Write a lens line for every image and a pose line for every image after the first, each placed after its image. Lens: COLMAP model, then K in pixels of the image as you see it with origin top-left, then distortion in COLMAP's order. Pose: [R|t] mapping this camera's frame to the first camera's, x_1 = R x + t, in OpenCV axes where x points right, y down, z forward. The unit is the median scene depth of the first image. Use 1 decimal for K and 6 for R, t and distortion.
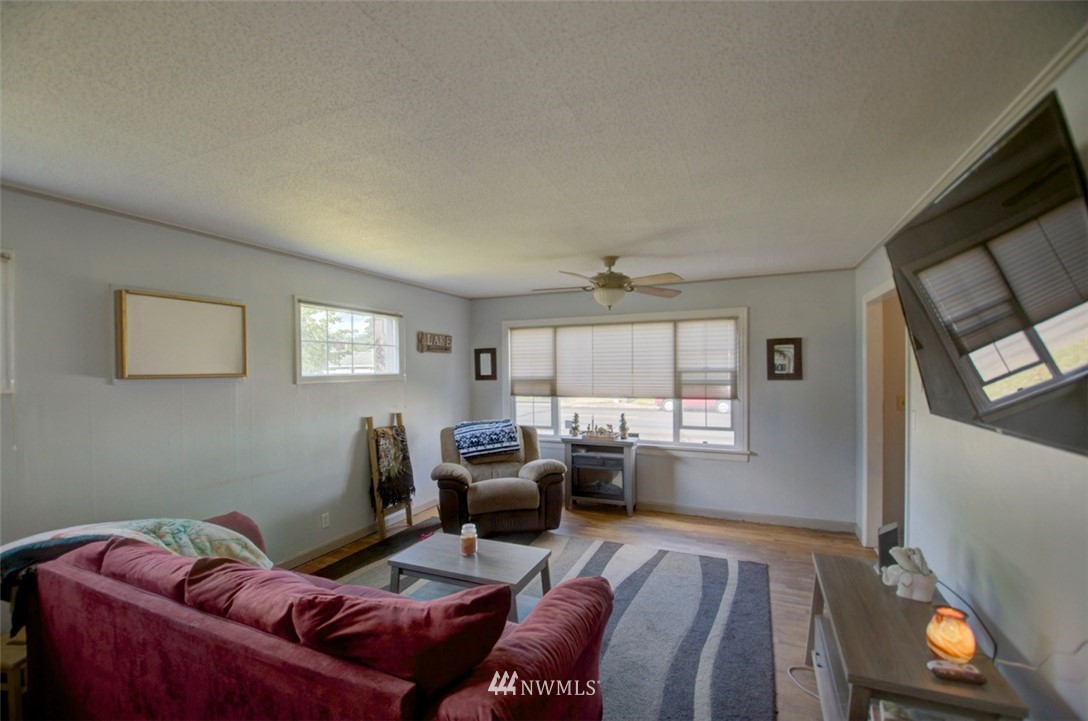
lens RADIAL K [[487.9, 0, 538.5], [0, 487.9, 367.6], [0, 0, 1]] dist [0.005565, -0.009628]
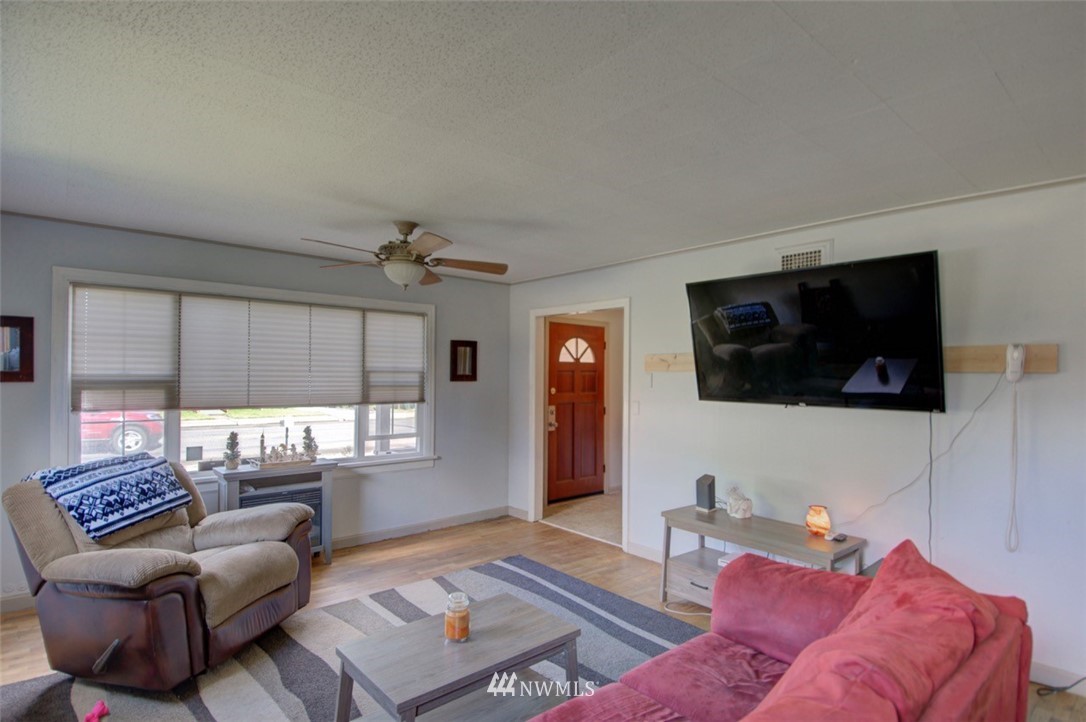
lens RADIAL K [[558.4, 0, 542.3], [0, 558.4, 367.3], [0, 0, 1]] dist [0.007577, -0.000467]
pose [[0.414578, 0.025517, 0.909656, -0.472937], [-0.015883, 0.999657, -0.020803, 0.017187], [-0.909875, -0.005824, 0.414842, 0.350235]]
